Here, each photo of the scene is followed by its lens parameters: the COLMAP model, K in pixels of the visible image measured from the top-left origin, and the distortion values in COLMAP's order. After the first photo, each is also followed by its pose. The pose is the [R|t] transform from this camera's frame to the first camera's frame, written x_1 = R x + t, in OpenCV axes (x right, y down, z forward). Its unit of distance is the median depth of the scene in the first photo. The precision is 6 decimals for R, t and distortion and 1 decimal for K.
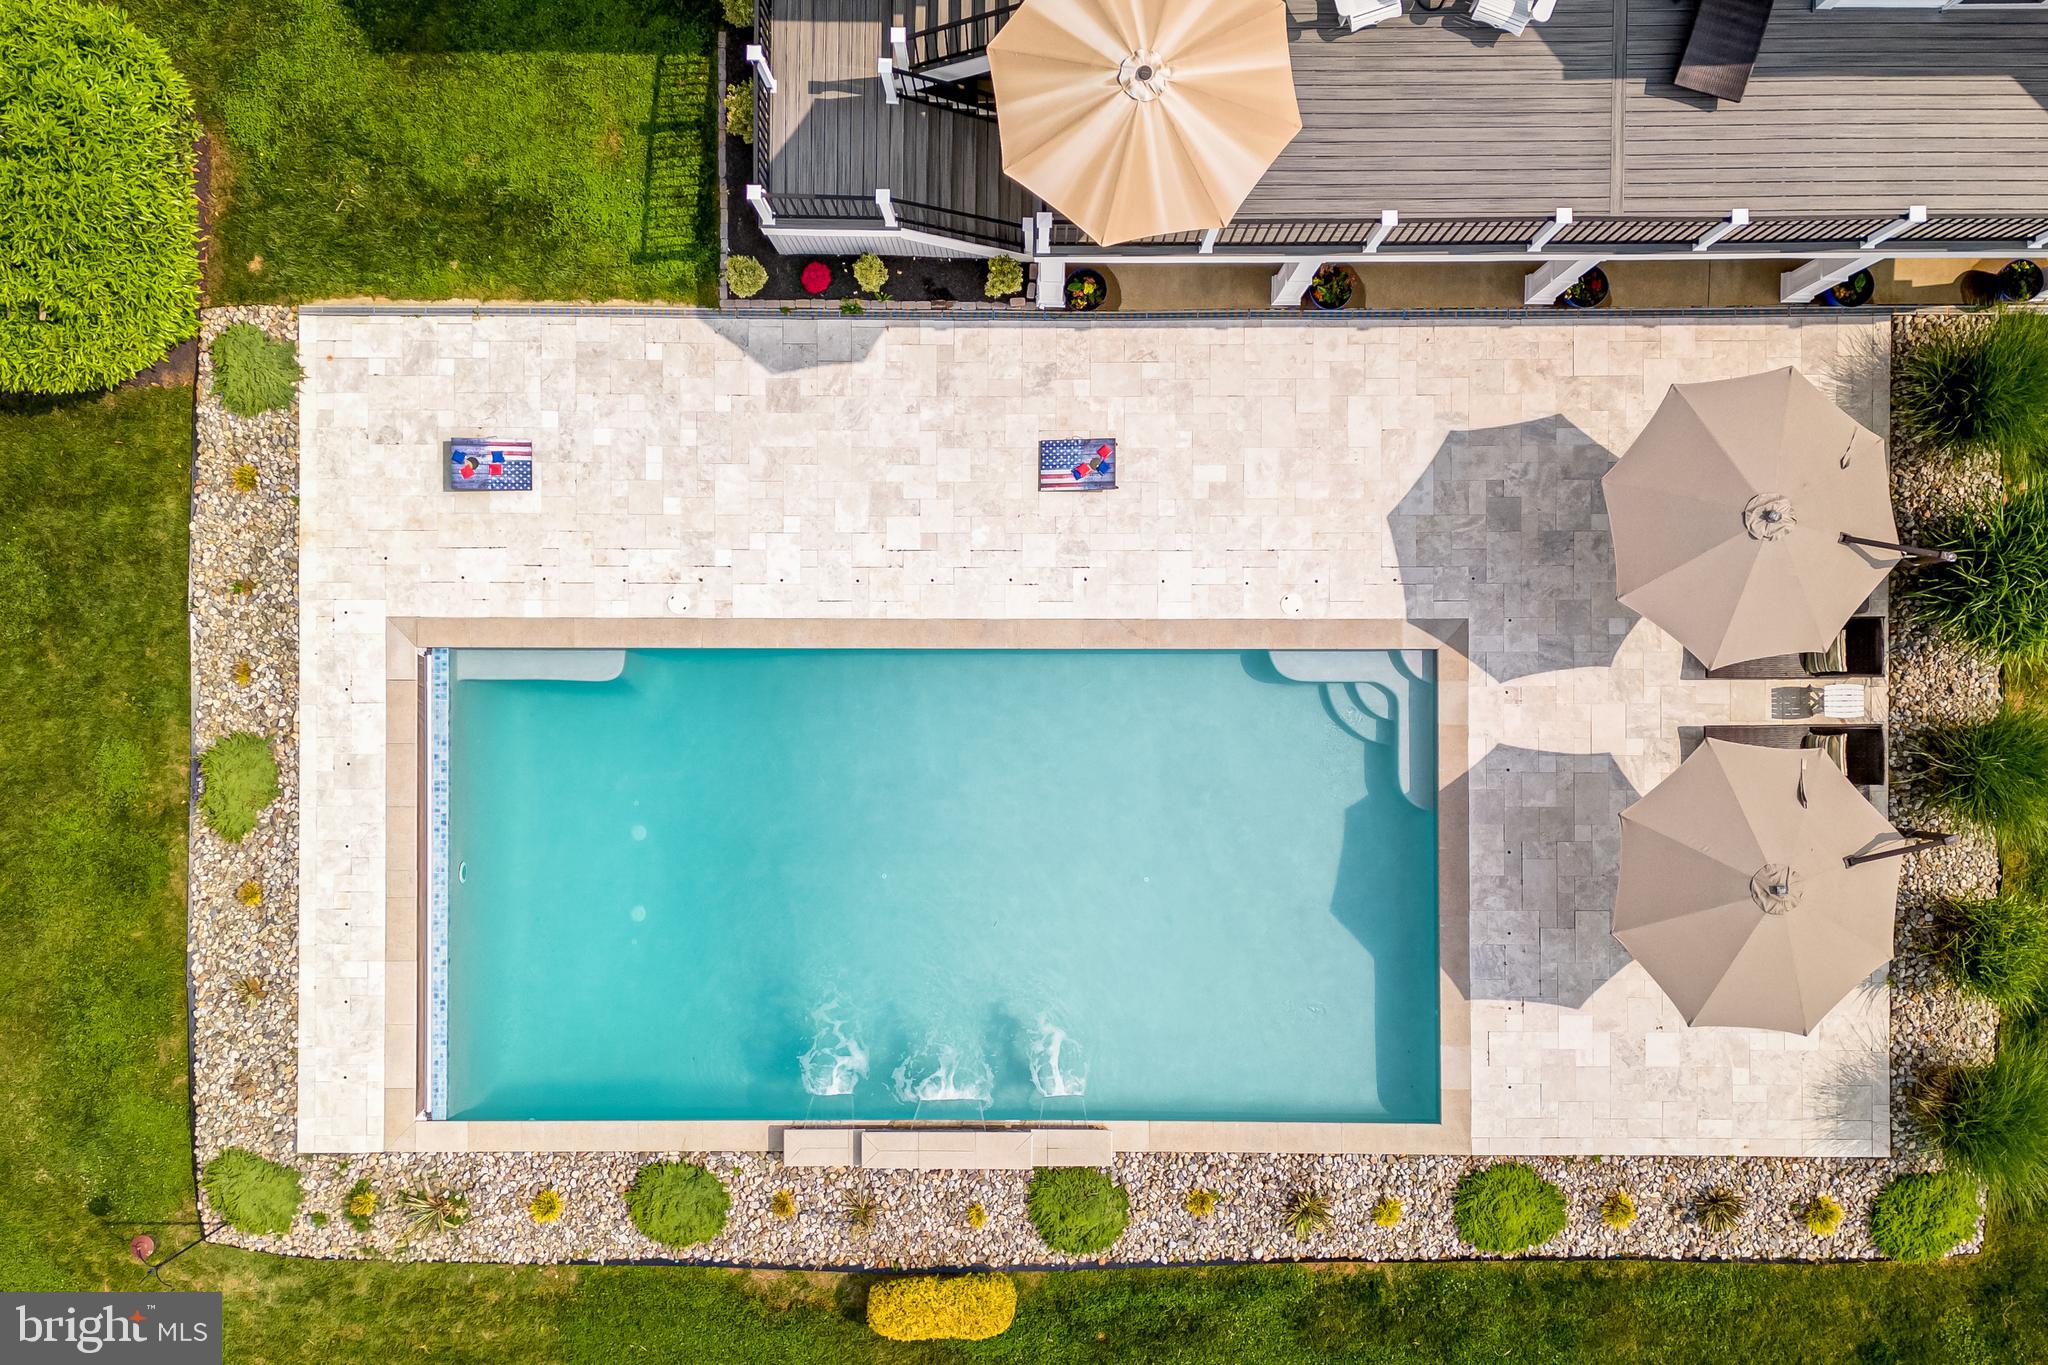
lens RADIAL K [[1711.2, 0, 1024.3], [0, 1711.2, 690.8], [0, 0, 1]] dist [0.095823, -0.109889]
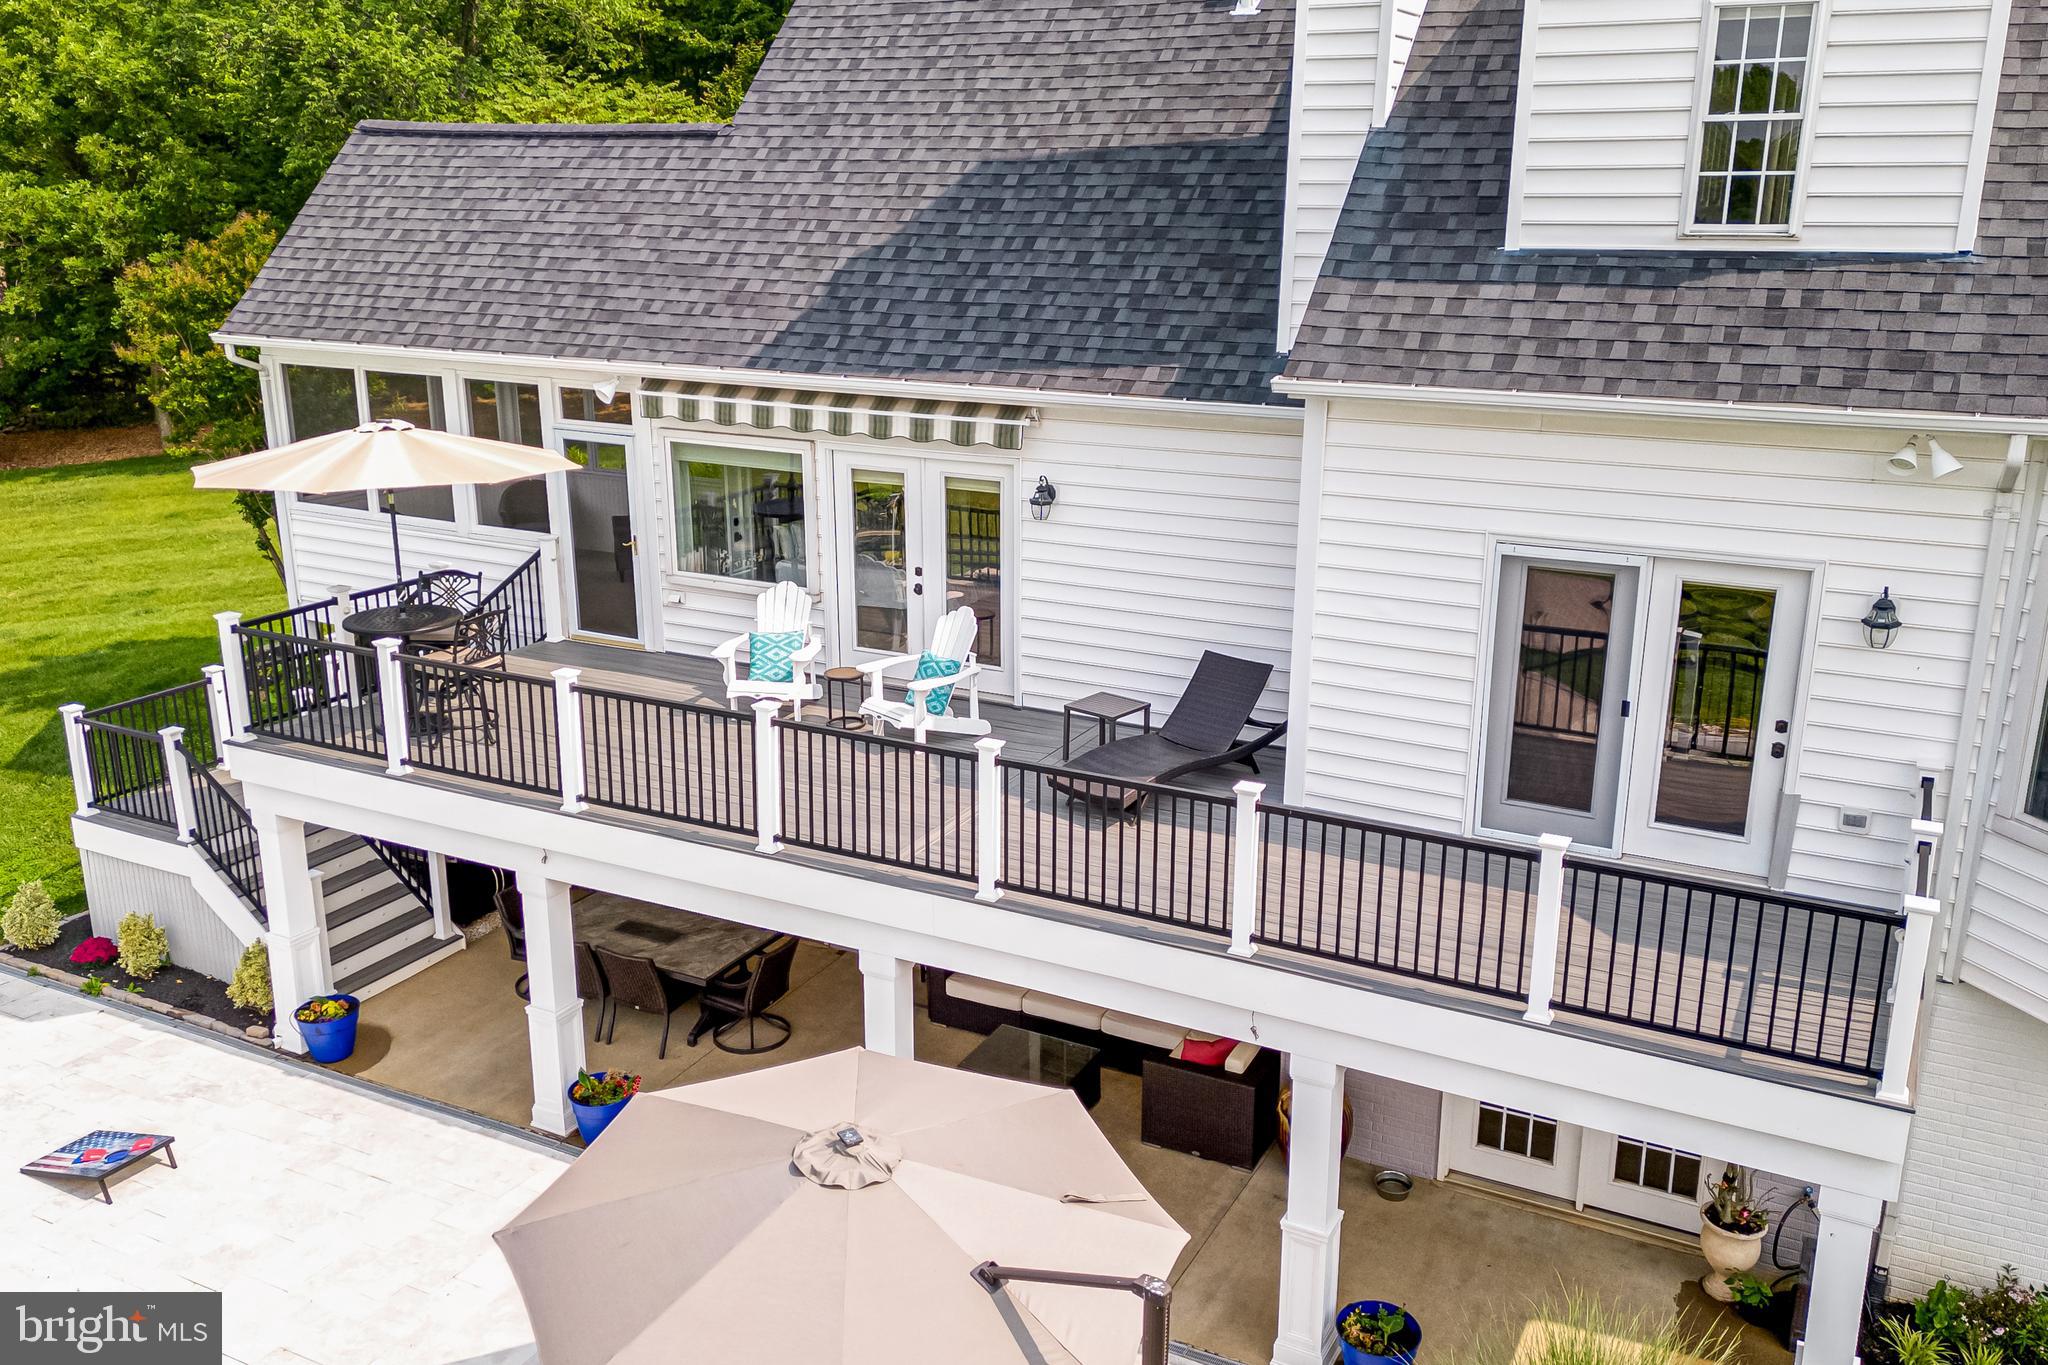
lens RADIAL K [[1712.3, 0, 1007.1], [0, 1712.3, 679.5], [0, 0, 1]] dist [0.156689, -0.246368]
pose [[0.887339, 0.138756, -0.439745, 0.562994], [-0.461059, 0.251833, -0.850885, 0.205368], [-0.007323, 0.957772, 0.287436, 0.652903]]
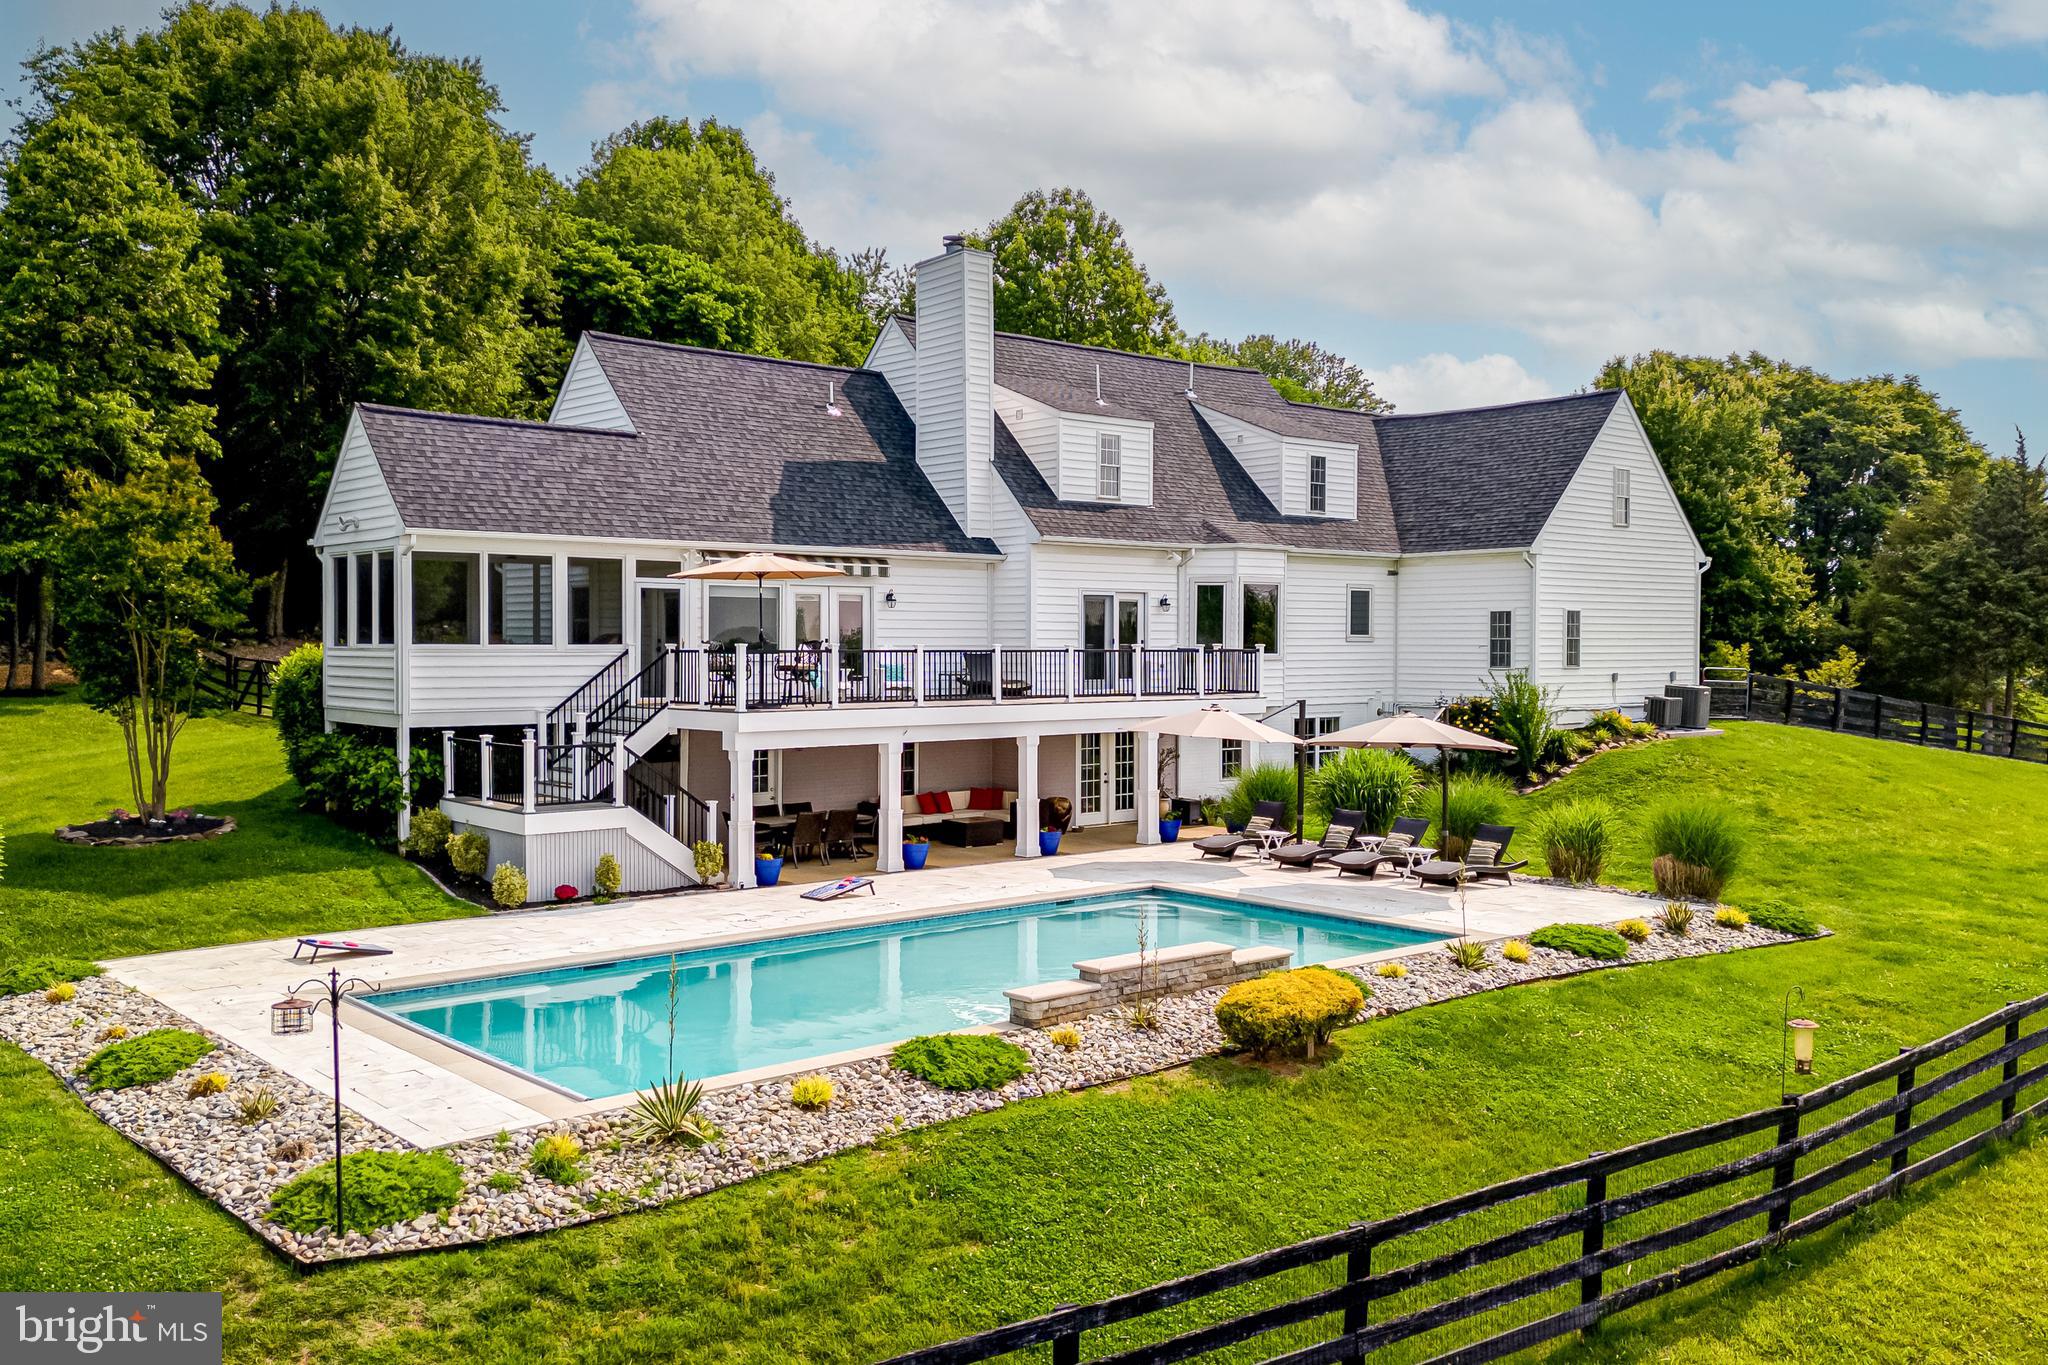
lens RADIAL K [[1711.2, 0, 1024.3], [0, 1711.2, 690.8], [0, 0, 1]] dist [0.095823, -0.109889]
pose [[0.754528, -0.009447, 0.656200, -0.661029], [0.656205, 0.024677, -0.754179, 0.862336], [-0.009069, 0.999651, 0.024818, 0.822122]]
